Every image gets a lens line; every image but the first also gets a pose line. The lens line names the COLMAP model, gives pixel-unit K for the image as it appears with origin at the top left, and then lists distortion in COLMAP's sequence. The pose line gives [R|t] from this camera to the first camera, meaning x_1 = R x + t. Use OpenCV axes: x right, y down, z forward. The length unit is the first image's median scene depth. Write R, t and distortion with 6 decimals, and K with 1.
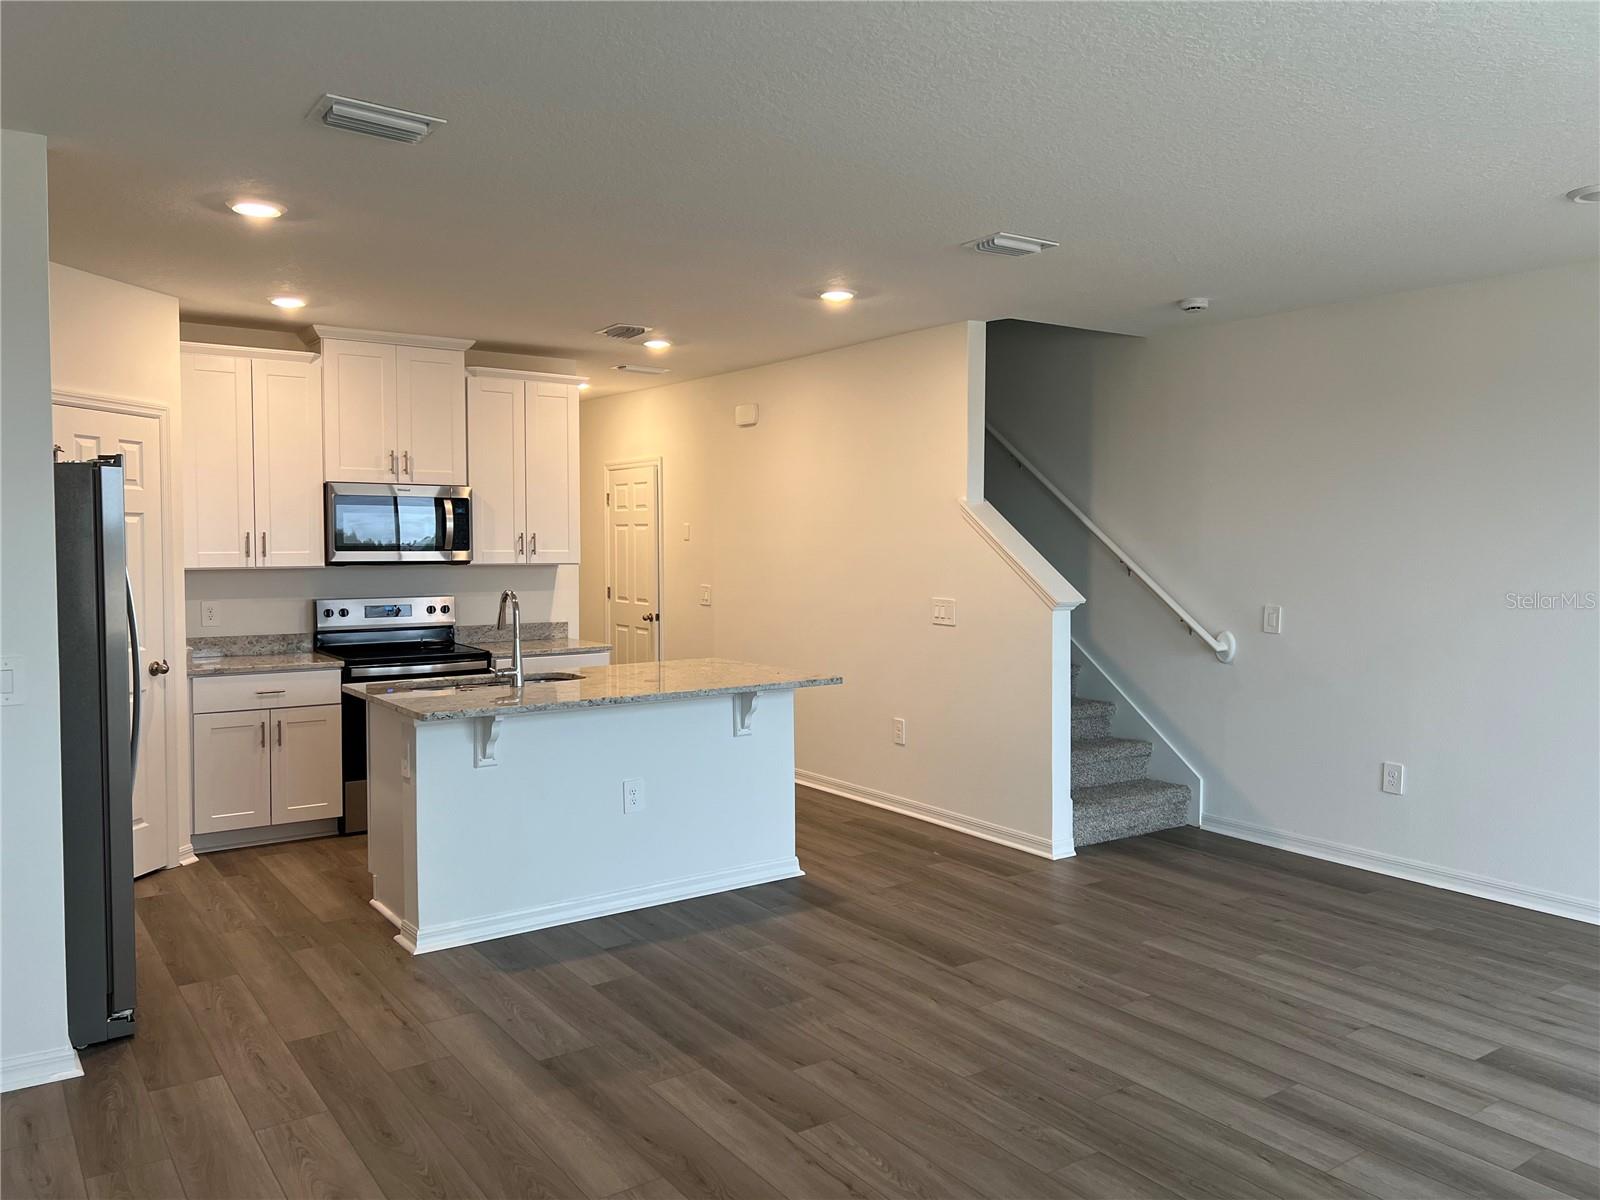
lens RADIAL K [[1178.7, 0, 798.7], [0, 1178.7, 582.7], [0, 0, 1]] dist [0.124070, -0.203763]
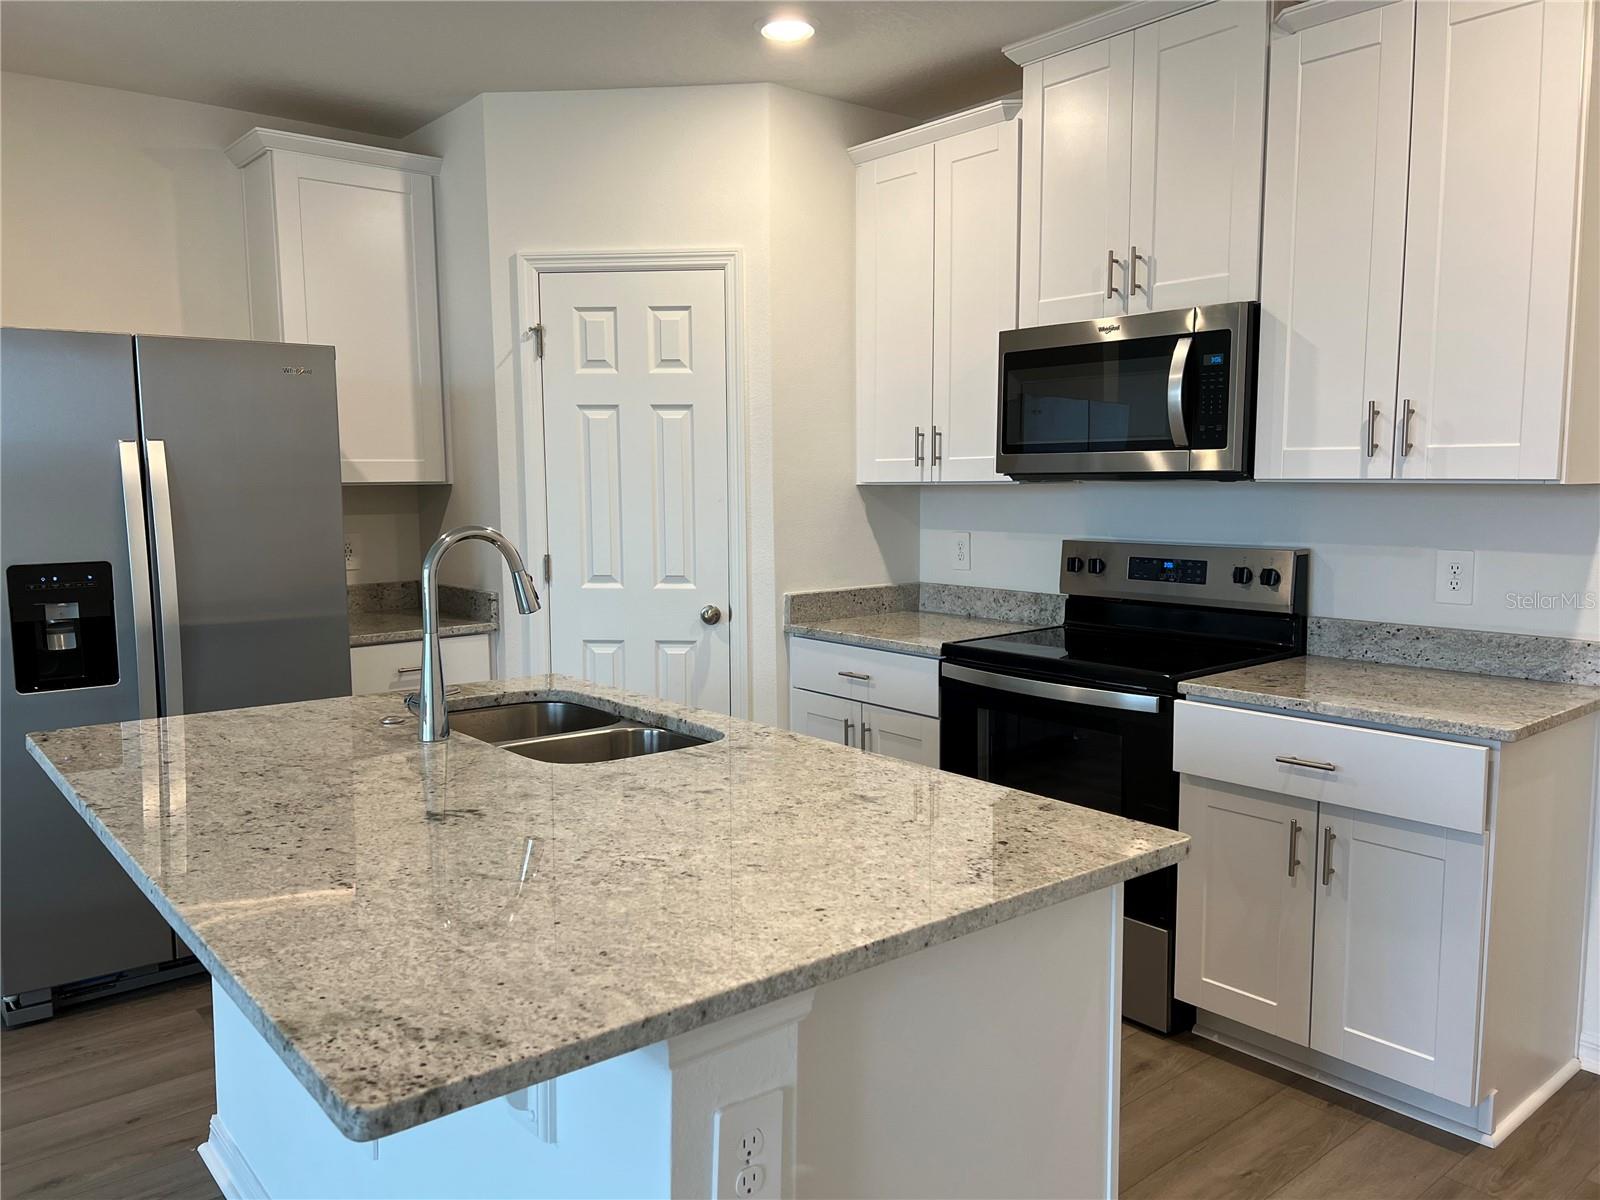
lens RADIAL K [[1189.8, 0, 800.0], [0, 1189.8, 600.0], [0, 0, 1]] dist [0.117731, -0.155284]
pose [[0.076053, 0.104068, -0.991658, 0.171889], [-0.029301, 0.994342, 0.102103, -0.012747], [0.996673, 0.021291, 0.078672, 0.849206]]
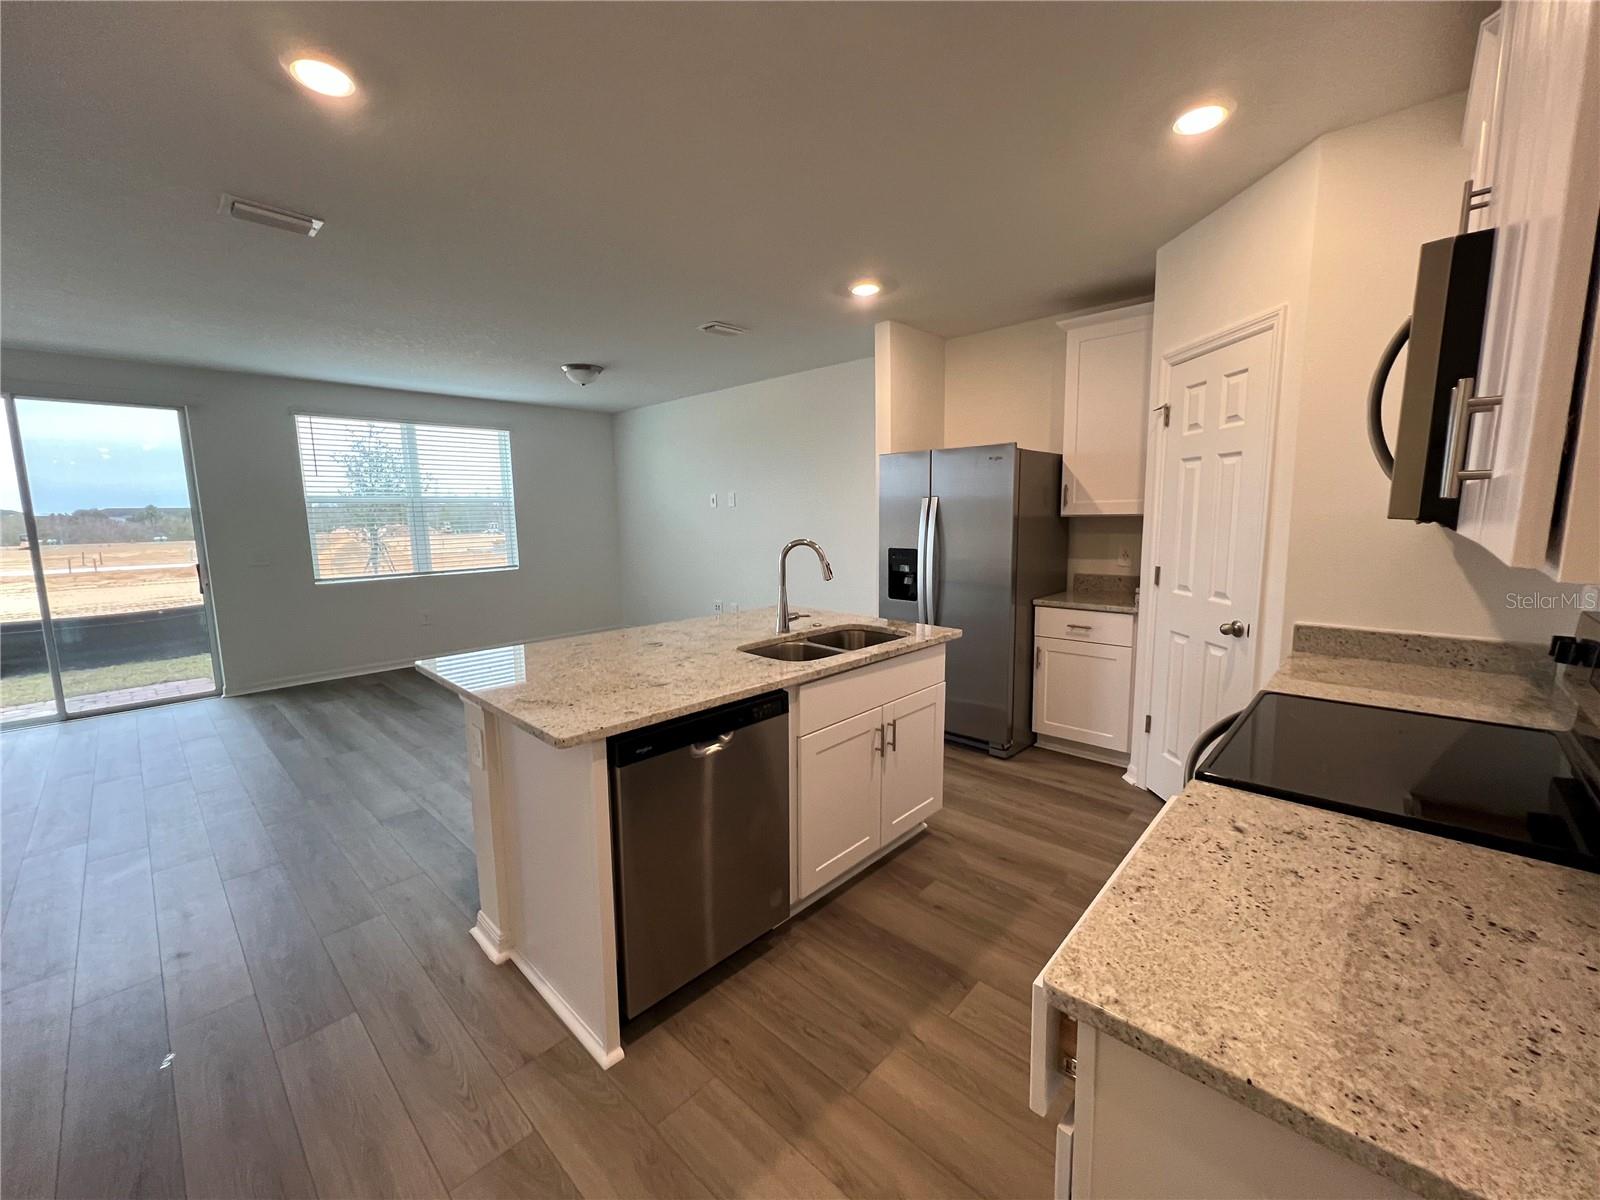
lens RADIAL K [[643.5, 0, 800.0], [0, 643.5, 600.0], [0, 0, 1]] dist [-0.000049, 0.000005]
pose [[-0.980827, 0.039563, -0.190823, -0.111893], [0.006016, 0.984857, 0.173263, -0.028728], [0.194788, 0.168793, -0.966212, 1.186282]]
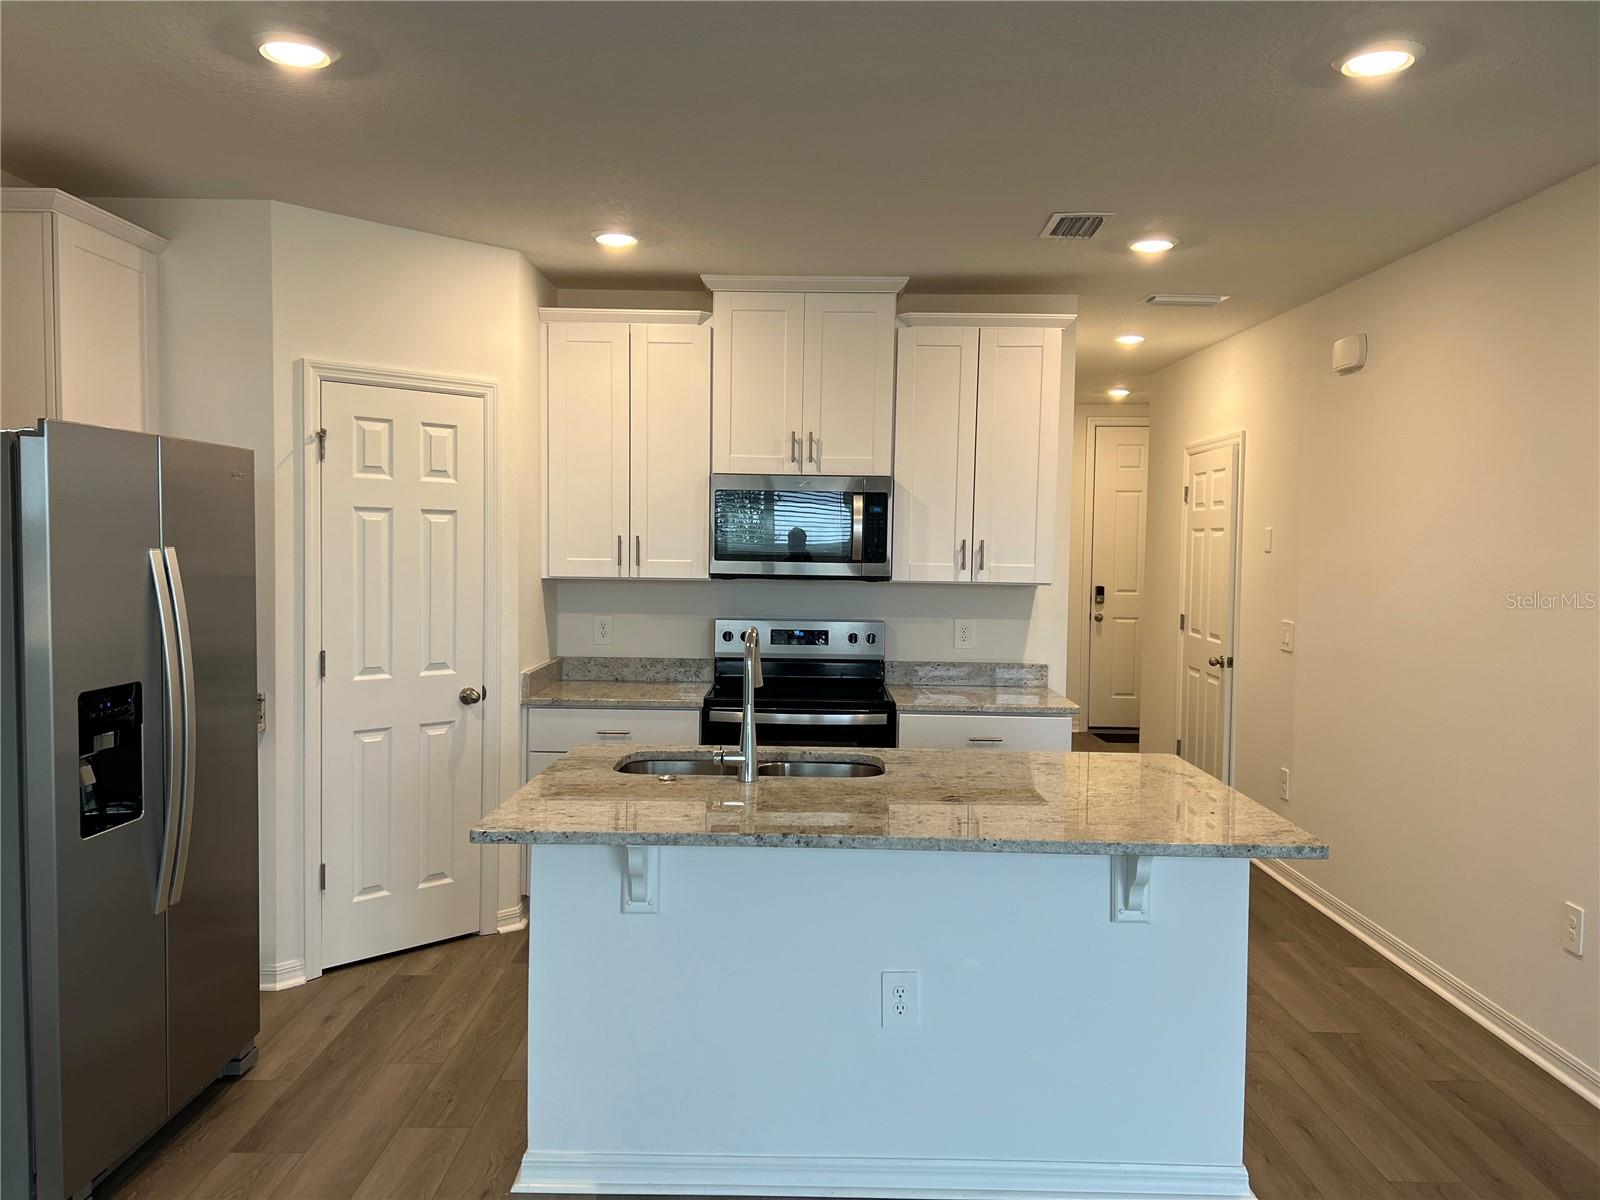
lens RADIAL K [[1189.8, 0, 800.0], [0, 1189.8, 600.0], [0, 0, 1]] dist [0.117731, -0.155284]
pose [[0.813716, 0.042237, -0.579726, 0.117095], [-0.036596, 0.999100, 0.021424, -0.018781], [0.580110, 0.003783, 0.814530, 0.382248]]
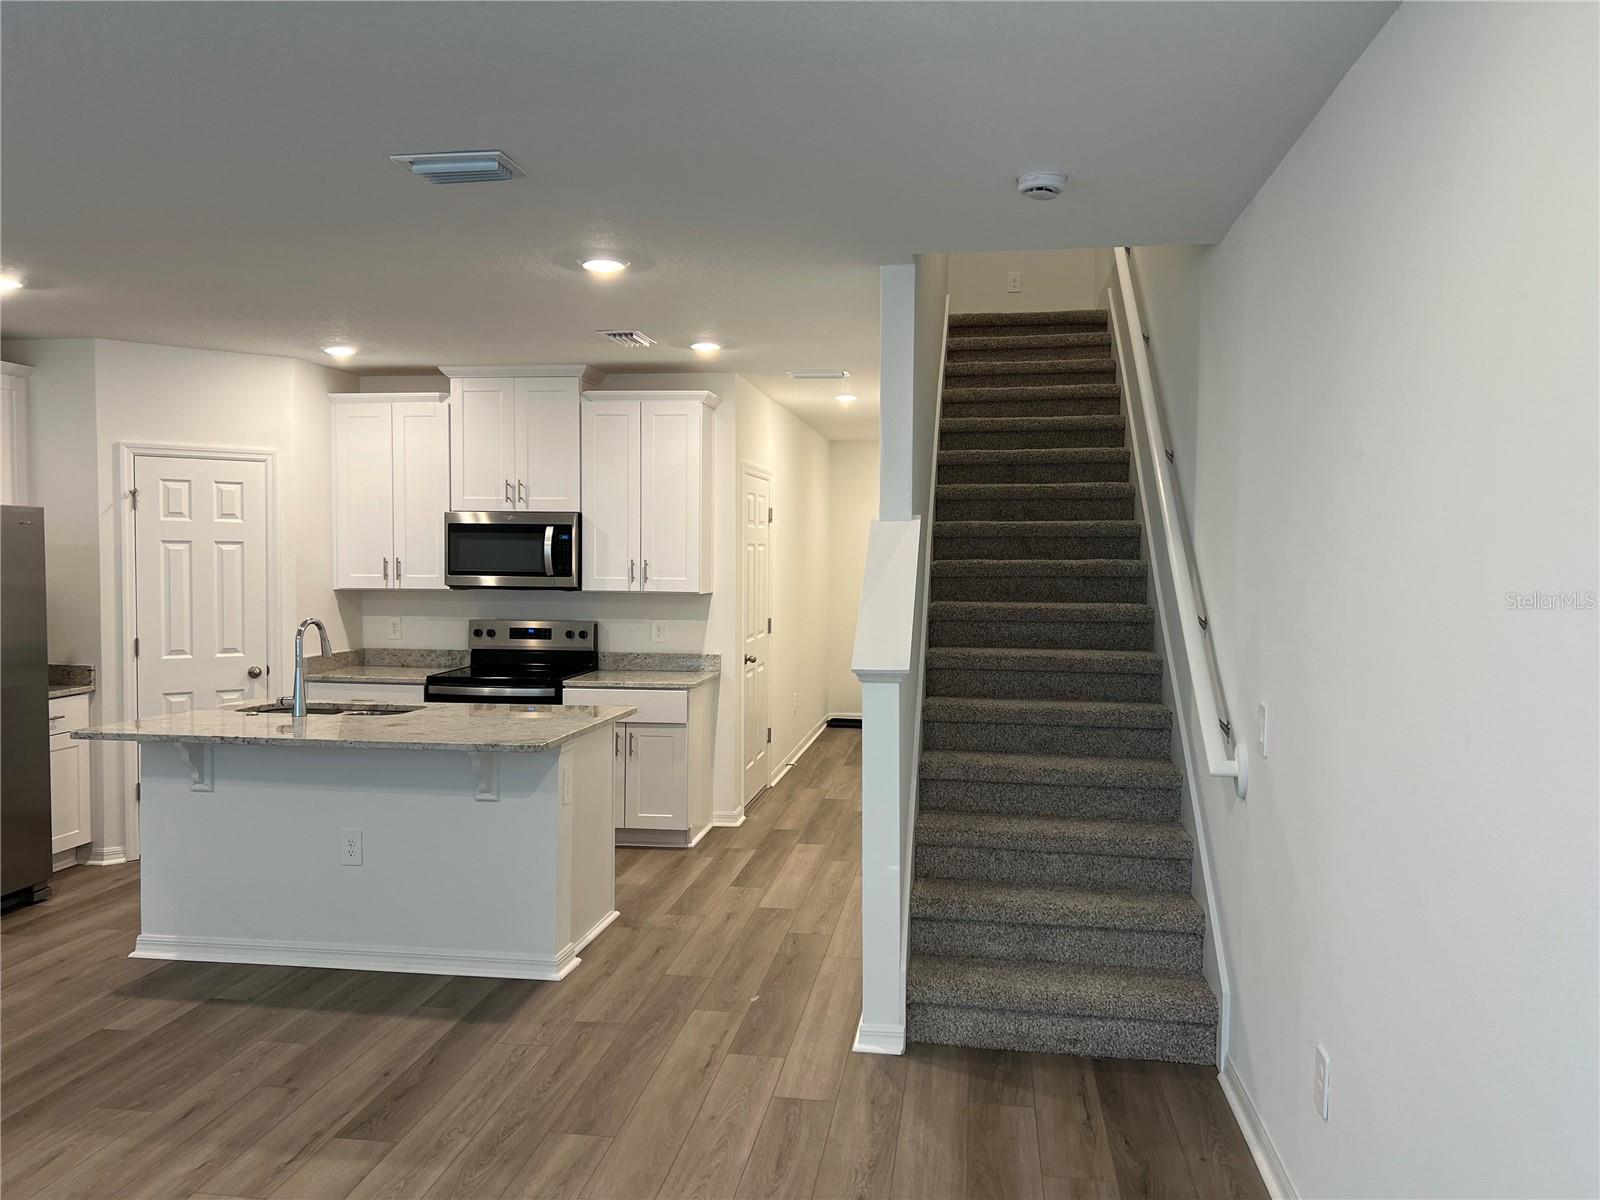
lens RADIAL K [[1206.7, 0, 800.0], [0, 1206.7, 600.0], [0, 0, 1]] dist [0.044115, -0.012615]
pose [[0.718684, 0.029851, -0.694696, 0.587786], [-0.031799, 0.999444, 0.010049, -0.024942], [0.694610, 0.014868, 0.719233, 0.430675]]
